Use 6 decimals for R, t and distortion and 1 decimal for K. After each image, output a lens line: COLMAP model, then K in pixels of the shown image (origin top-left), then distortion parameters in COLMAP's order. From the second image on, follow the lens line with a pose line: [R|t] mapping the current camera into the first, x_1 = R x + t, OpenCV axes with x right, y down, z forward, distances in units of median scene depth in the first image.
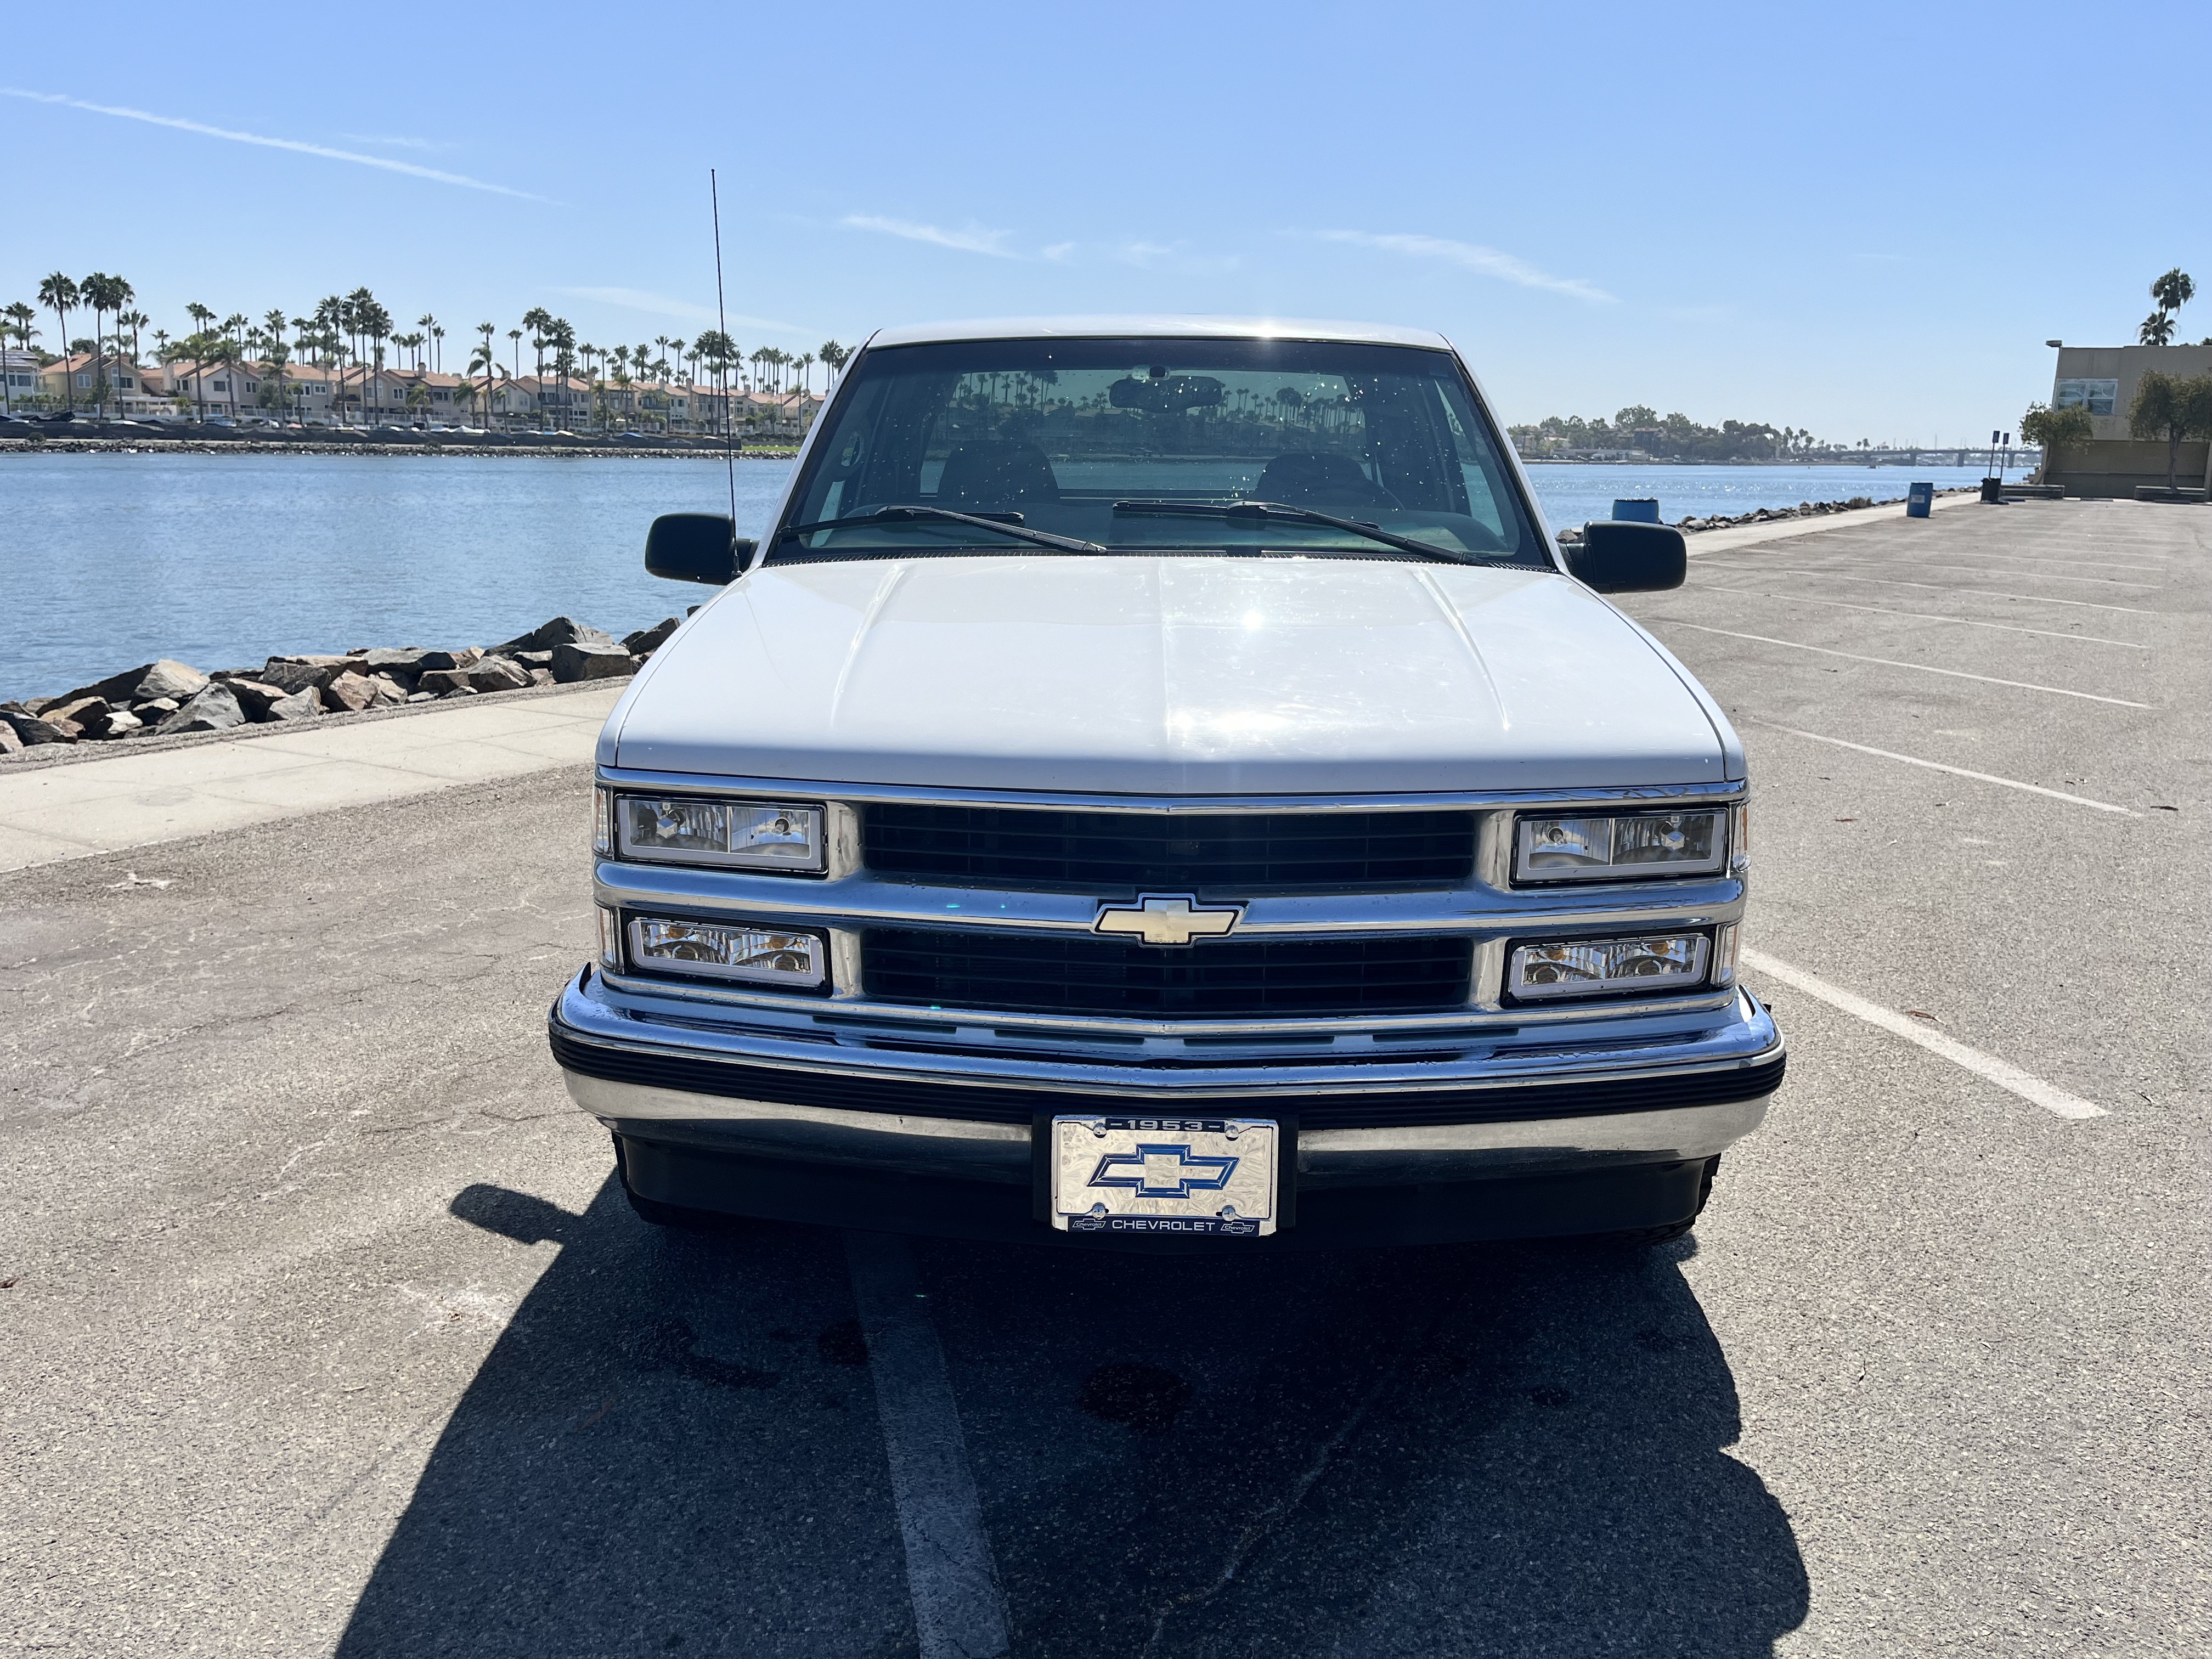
lens RADIAL K [[1631.1, 0, 1098.7], [0, 1631.1, 828.3], [0, 0, 1]] dist [0.084229, -0.117915]
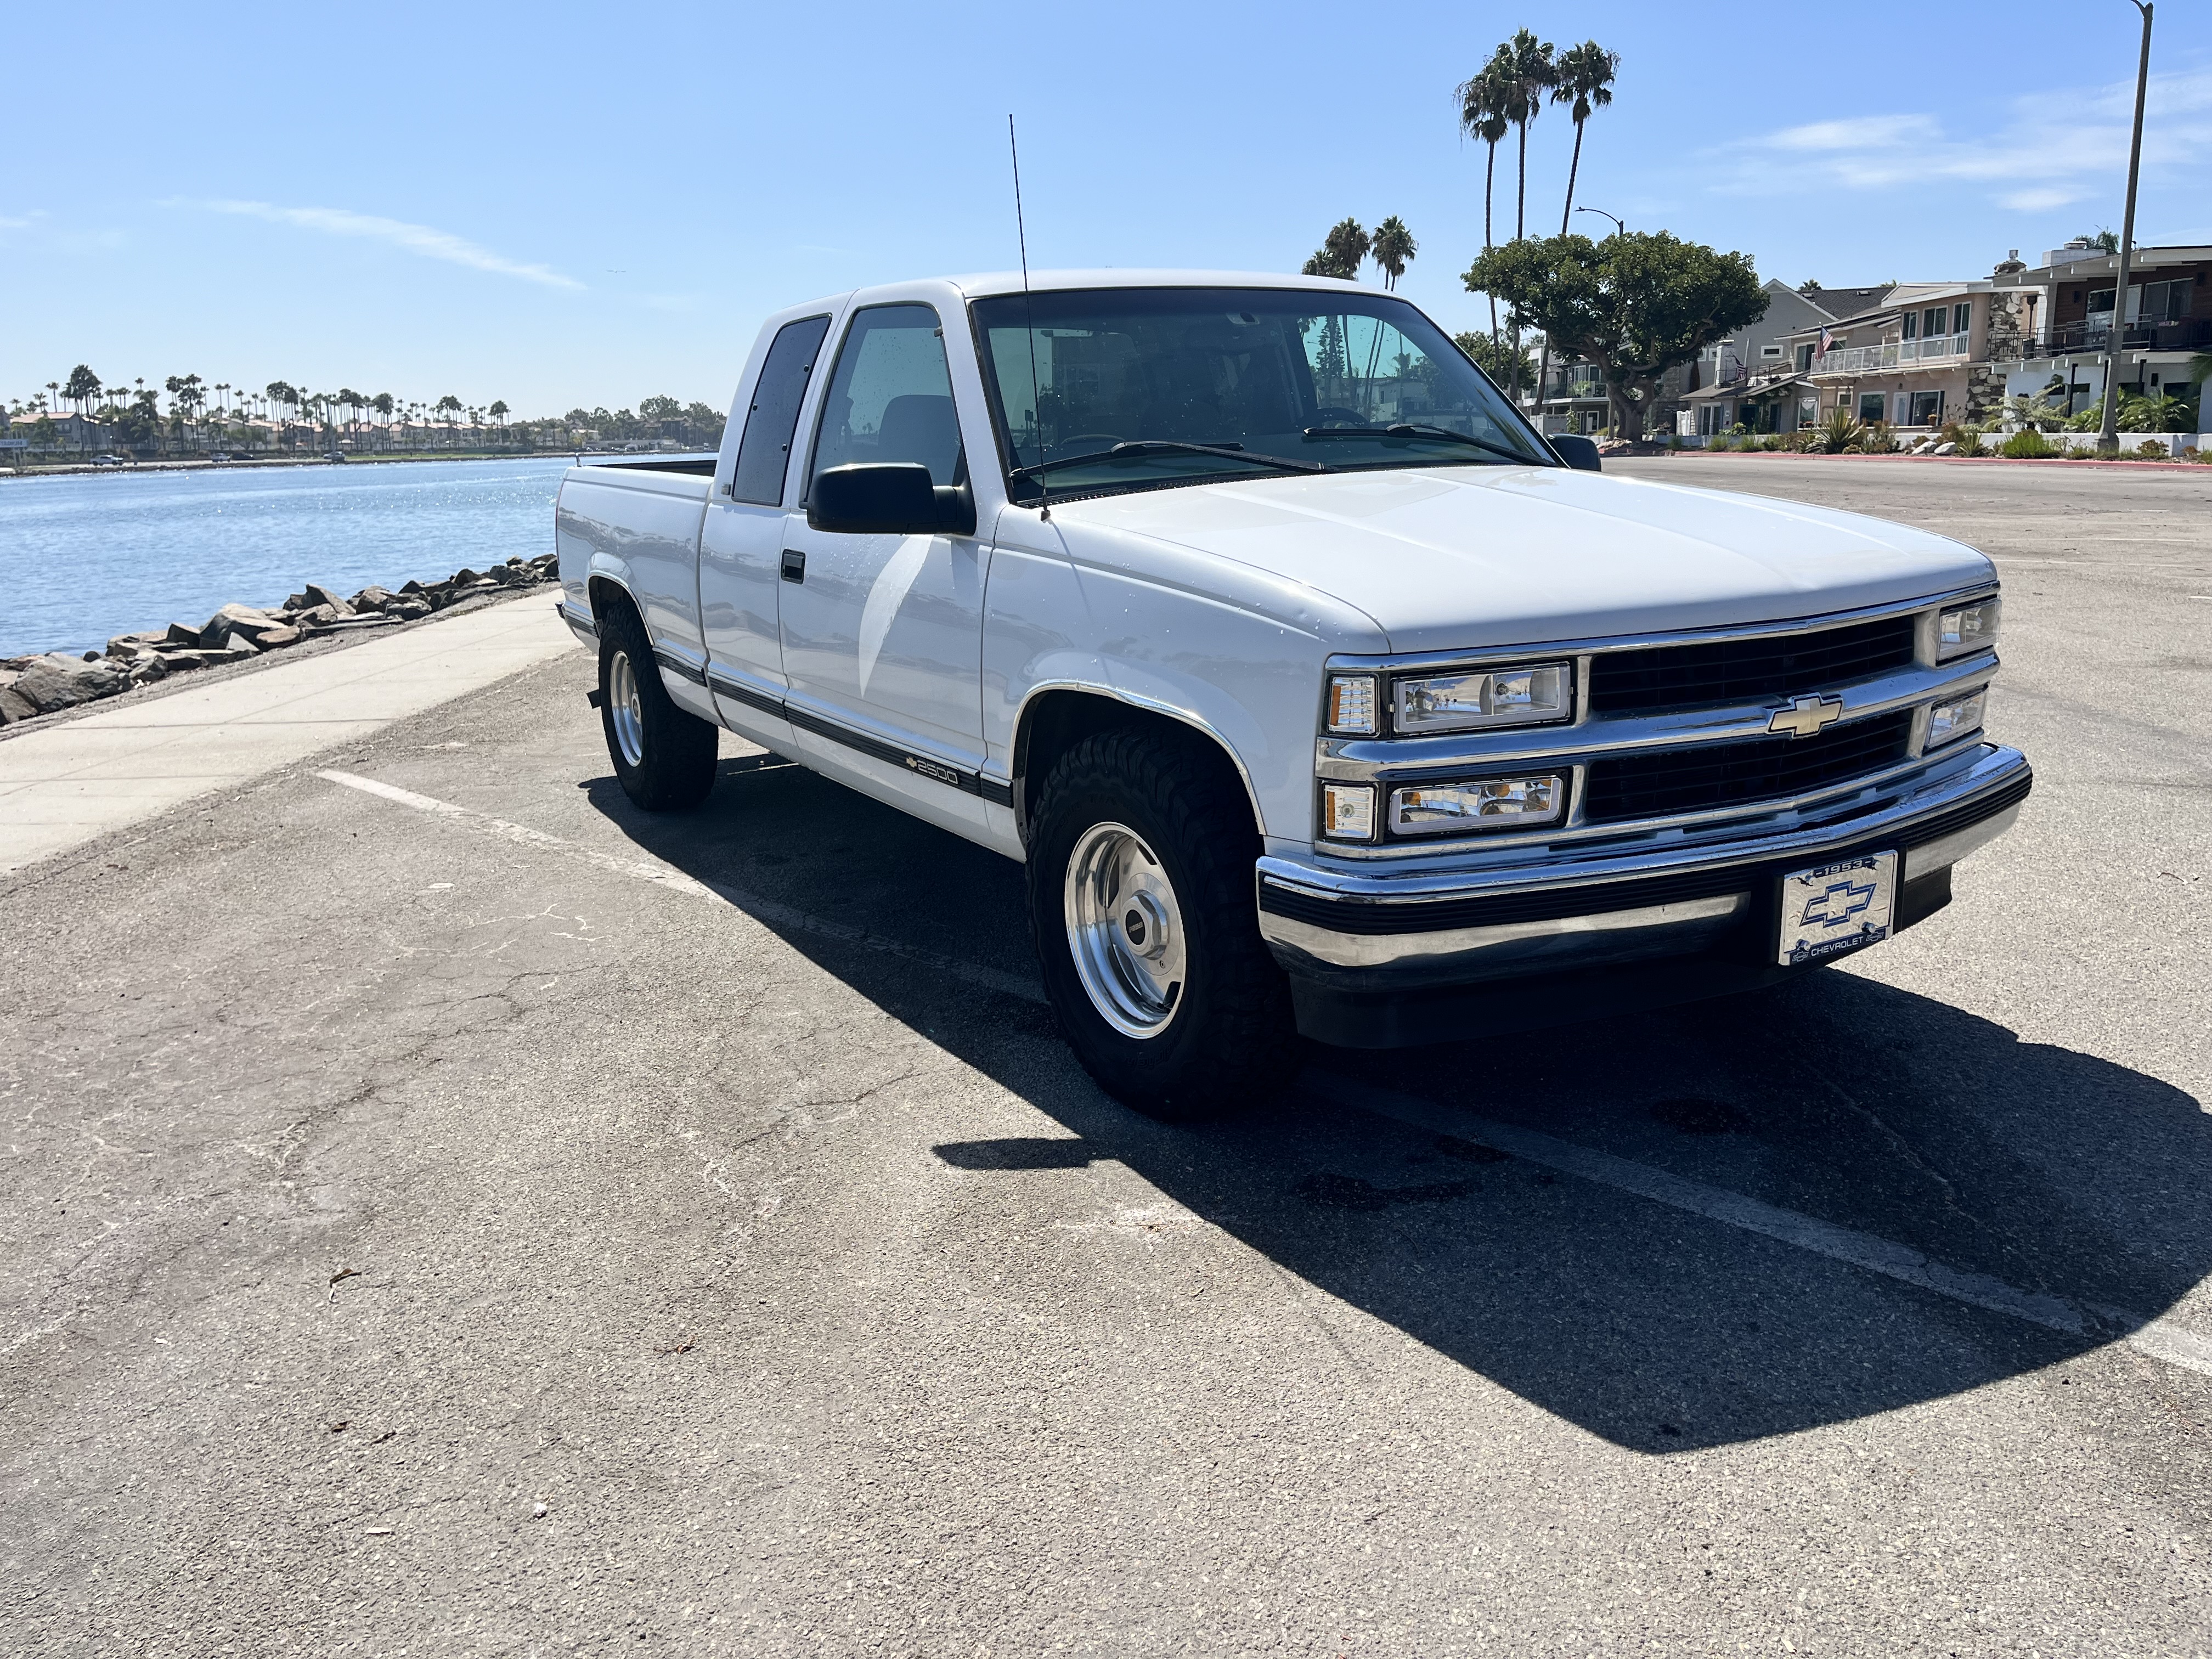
lens RADIAL K [[1631.1, 0, 1098.7], [0, 1631.1, 828.3], [0, 0, 1]] dist [0.084229, -0.117915]
pose [[0.849834, -0.157382, 0.503005, -0.611576], [0.155089, 0.986795, 0.046728, -0.001529], [-0.503716, 0.038299, 0.863020, 0.088527]]
